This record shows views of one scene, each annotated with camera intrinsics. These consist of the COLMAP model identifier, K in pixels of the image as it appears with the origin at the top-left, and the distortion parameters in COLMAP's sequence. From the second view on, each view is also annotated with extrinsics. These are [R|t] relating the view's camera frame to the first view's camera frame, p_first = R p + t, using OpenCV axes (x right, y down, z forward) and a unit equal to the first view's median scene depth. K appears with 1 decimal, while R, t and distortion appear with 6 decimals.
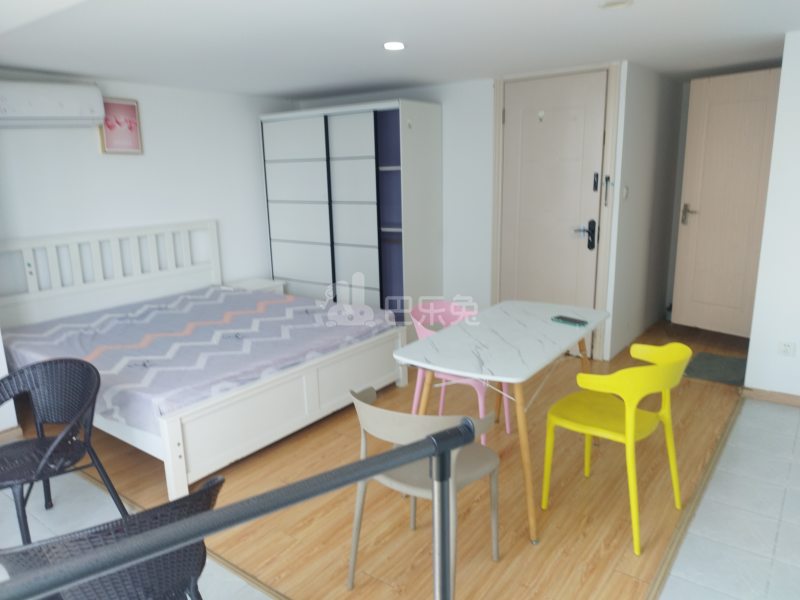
lens RADIAL K [[575.1, 0, 395.2], [0, 575.1, 294.9], [0, 0, 1]] dist [0.009570, -0.005889]
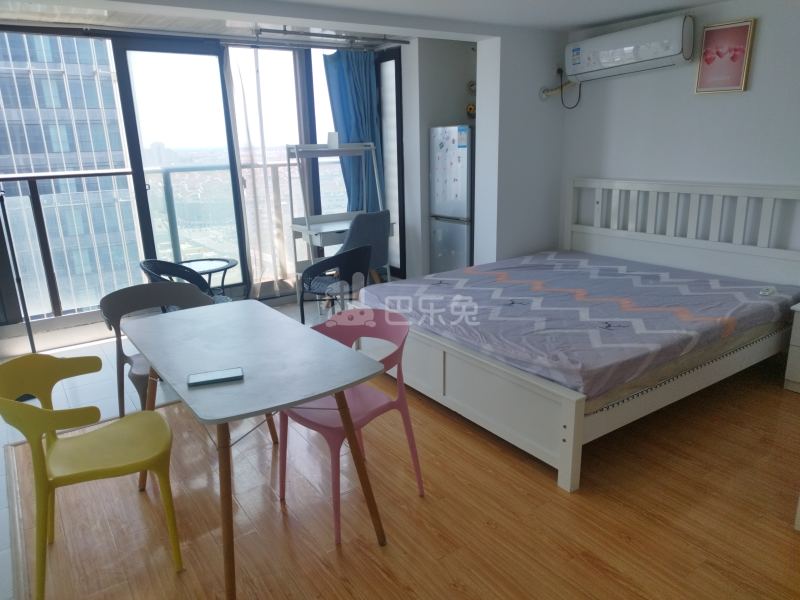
lens RADIAL K [[575.1, 0, 398.5], [0, 575.1, 302.3], [0, 0, 1]] dist [0.009570, -0.005889]
pose [[-0.308064, 0.294135, -0.904755, 0.519757], [-0.168399, 0.919130, 0.356147, -0.191153], [0.936343, 0.262077, -0.233619, 0.867669]]
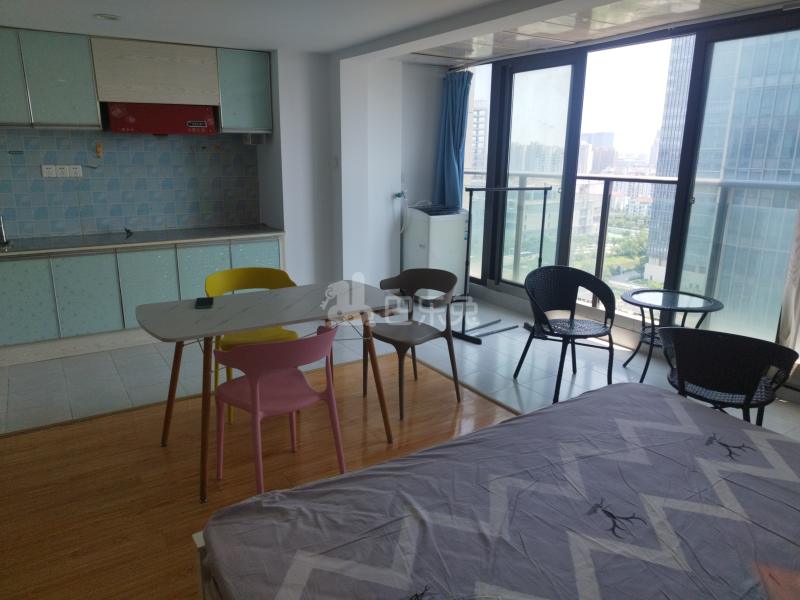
lens RADIAL K [[575.1, 0, 397.7], [0, 575.1, 296.8], [0, 0, 1]] dist [0.009570, -0.005889]
pose [[-0.938372, -0.068037, 0.338865, -0.216386], [0.088956, 0.899862, 0.427007, -0.224350], [-0.333984, 0.430835, -0.838353, 1.115495]]
